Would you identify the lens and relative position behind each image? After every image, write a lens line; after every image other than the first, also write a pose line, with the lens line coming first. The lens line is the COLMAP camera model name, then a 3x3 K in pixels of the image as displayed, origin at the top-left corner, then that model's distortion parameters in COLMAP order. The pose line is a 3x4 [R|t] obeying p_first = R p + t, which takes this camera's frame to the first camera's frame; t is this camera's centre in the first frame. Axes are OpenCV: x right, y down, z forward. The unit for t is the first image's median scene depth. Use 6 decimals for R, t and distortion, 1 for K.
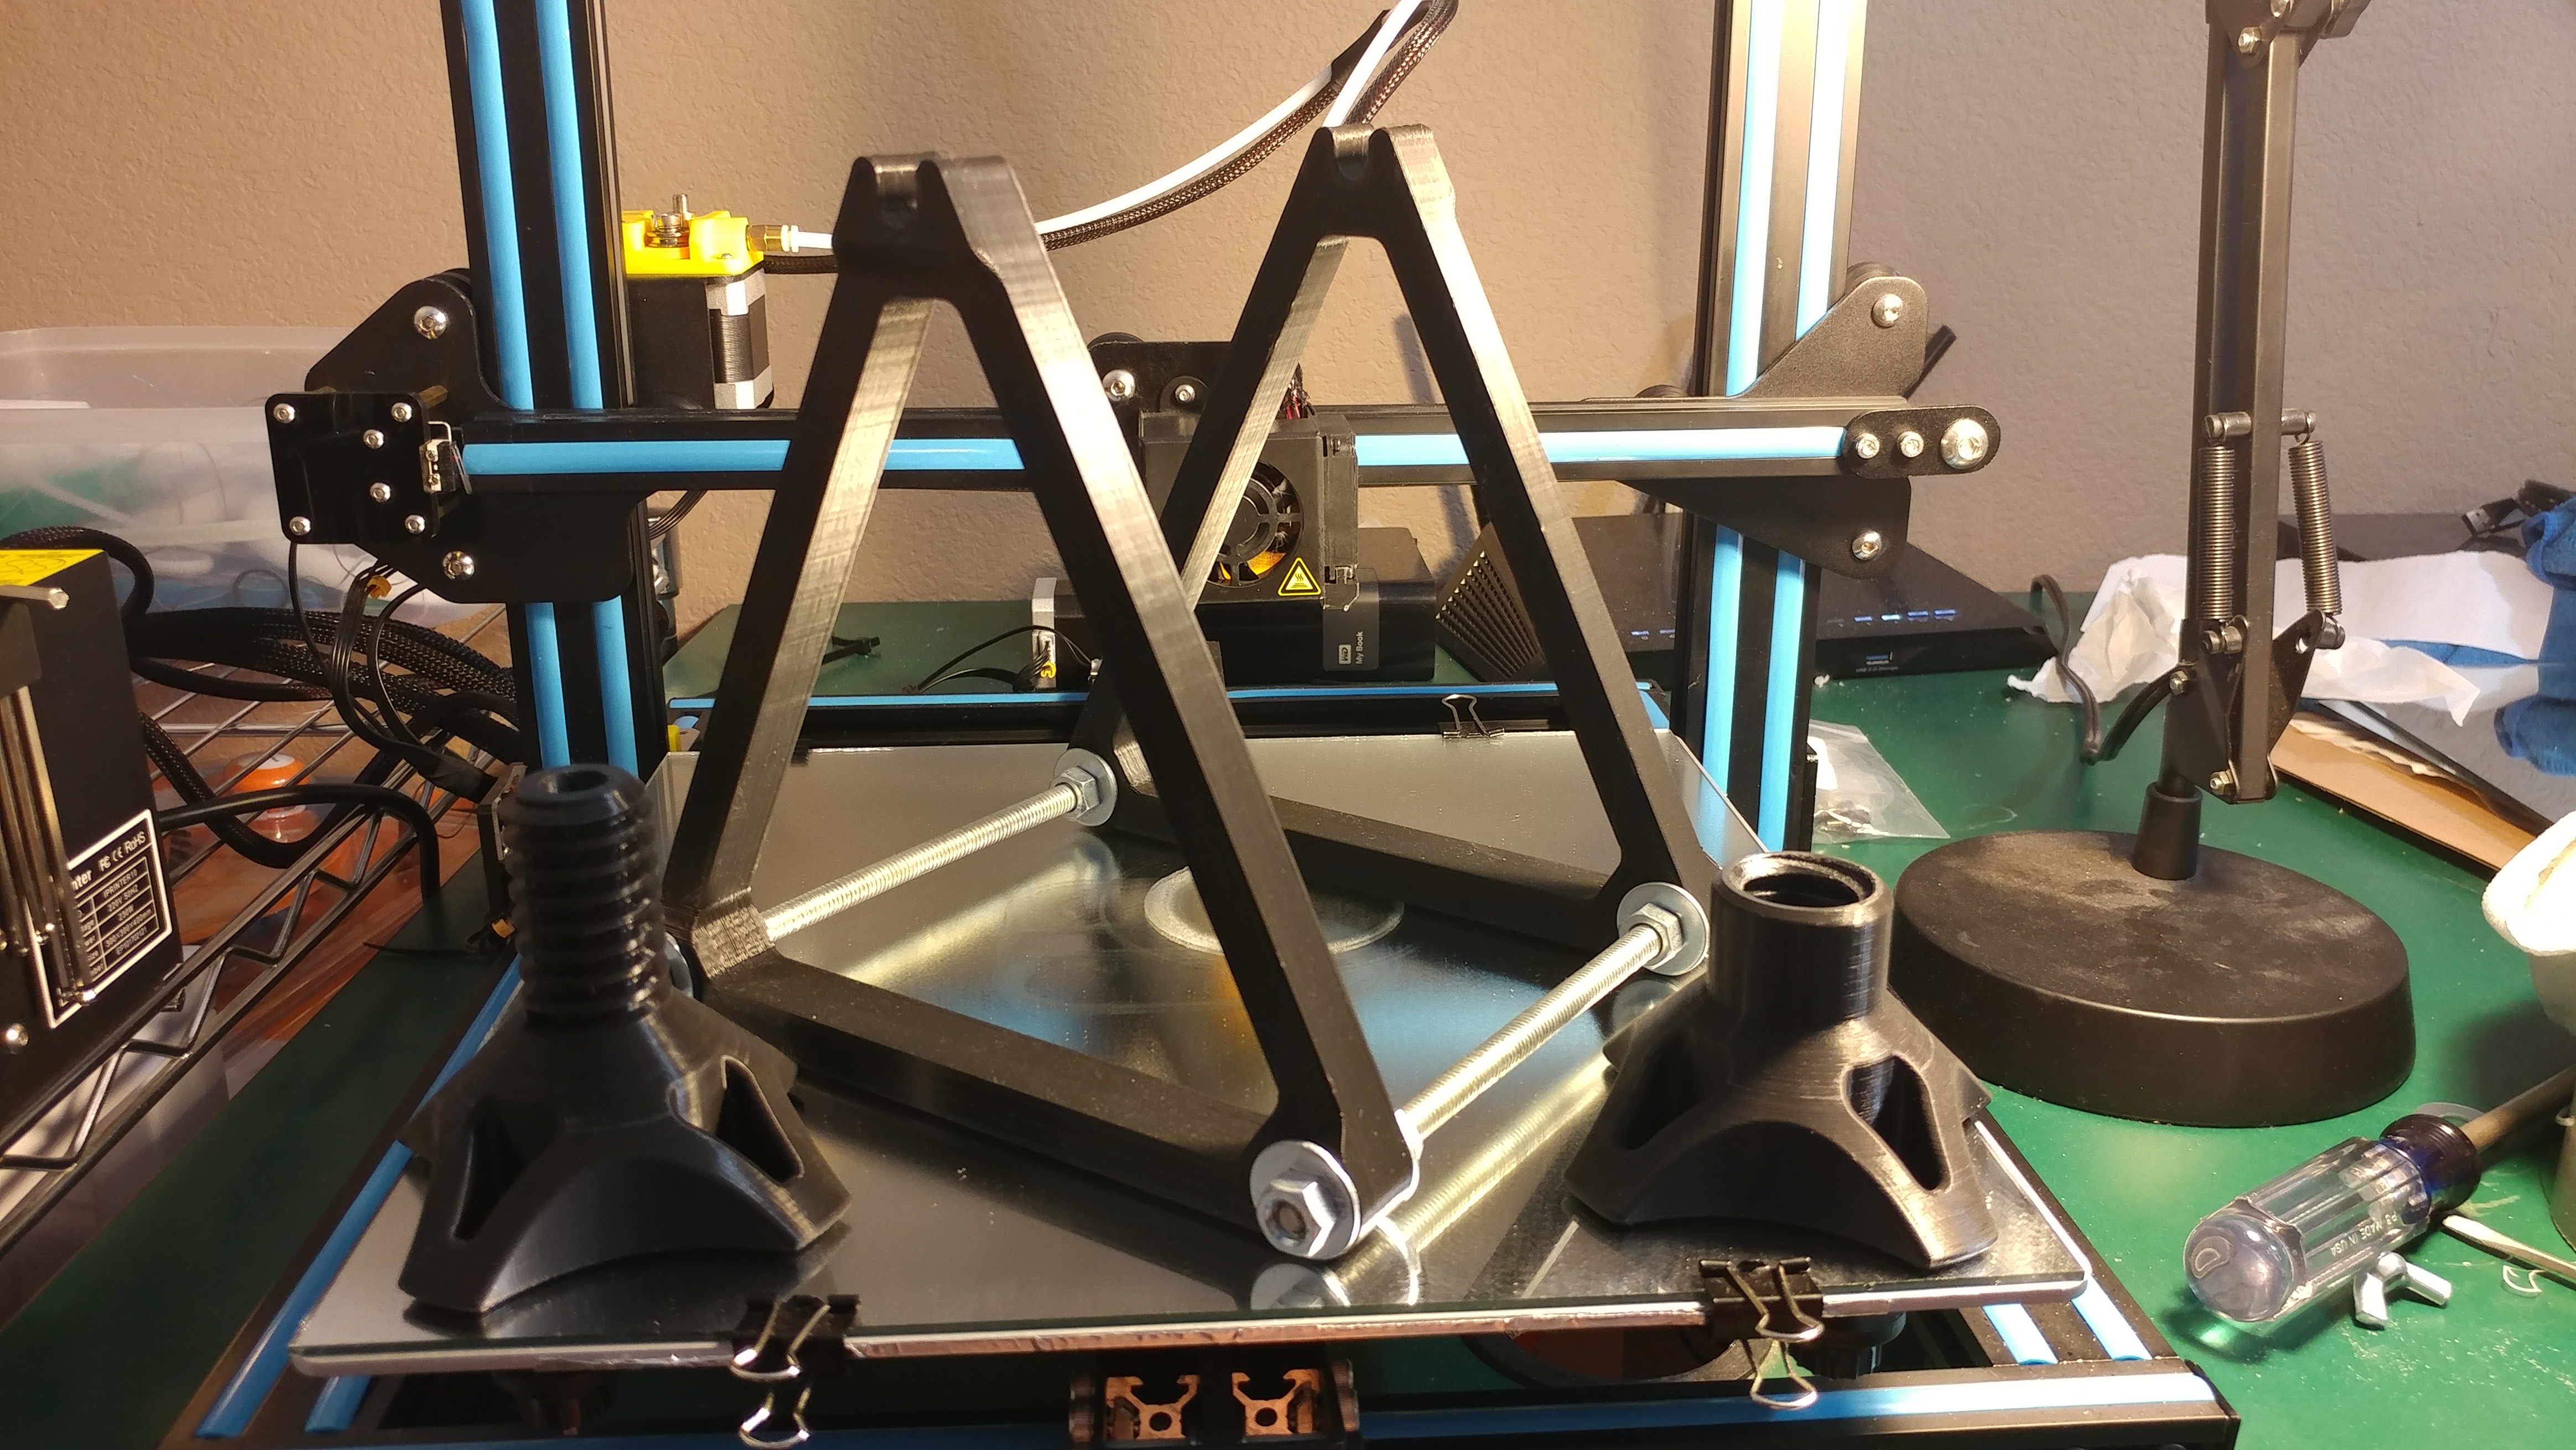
lens RADIAL K [[1977.0, 0, 1288.0], [0, 1977.0, 725.0], [0, 0, 1]] dist [-0.033286, 0.038138]
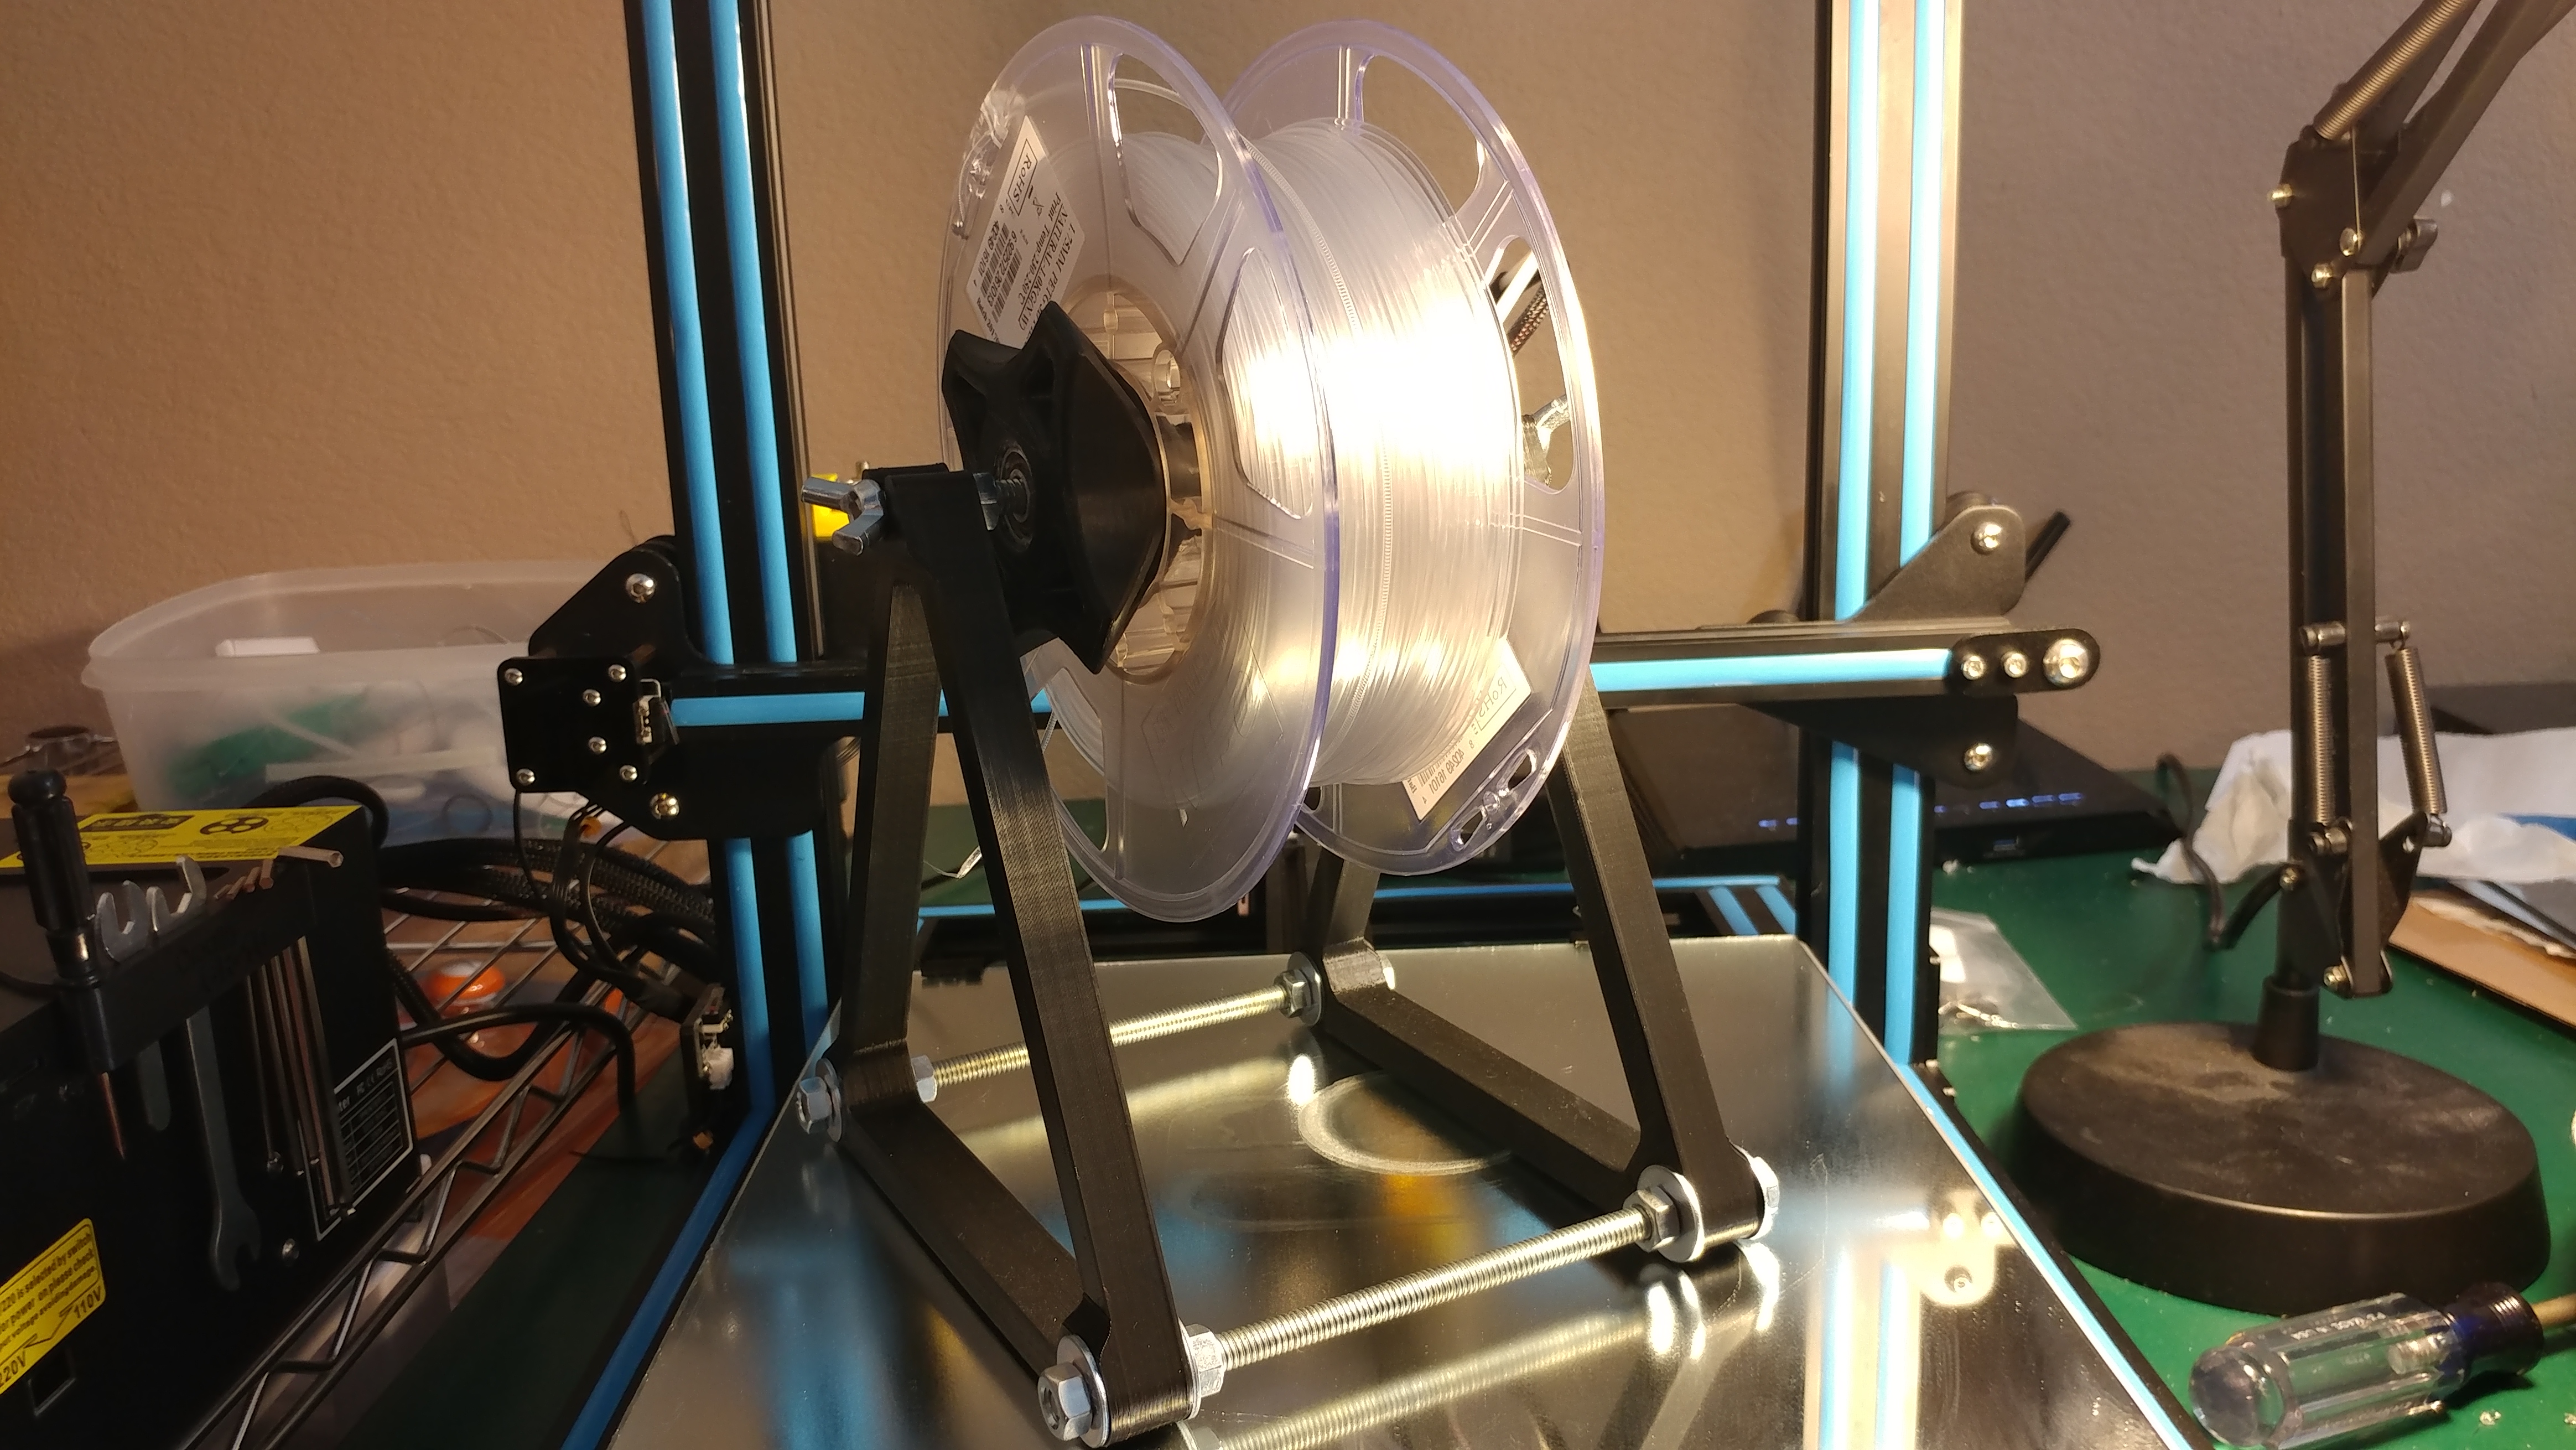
lens RADIAL K [[2032.3, 0, 1274.6], [0, 2032.3, 727.9], [0, 0, 1]] dist [-0.067686, 0.080417]
pose [[0.997251, -0.023780, -0.070174, -0.003267], [0.018852, 0.997364, -0.070073, -0.038549], [0.071655, 0.068557, 0.995071, -0.093413]]
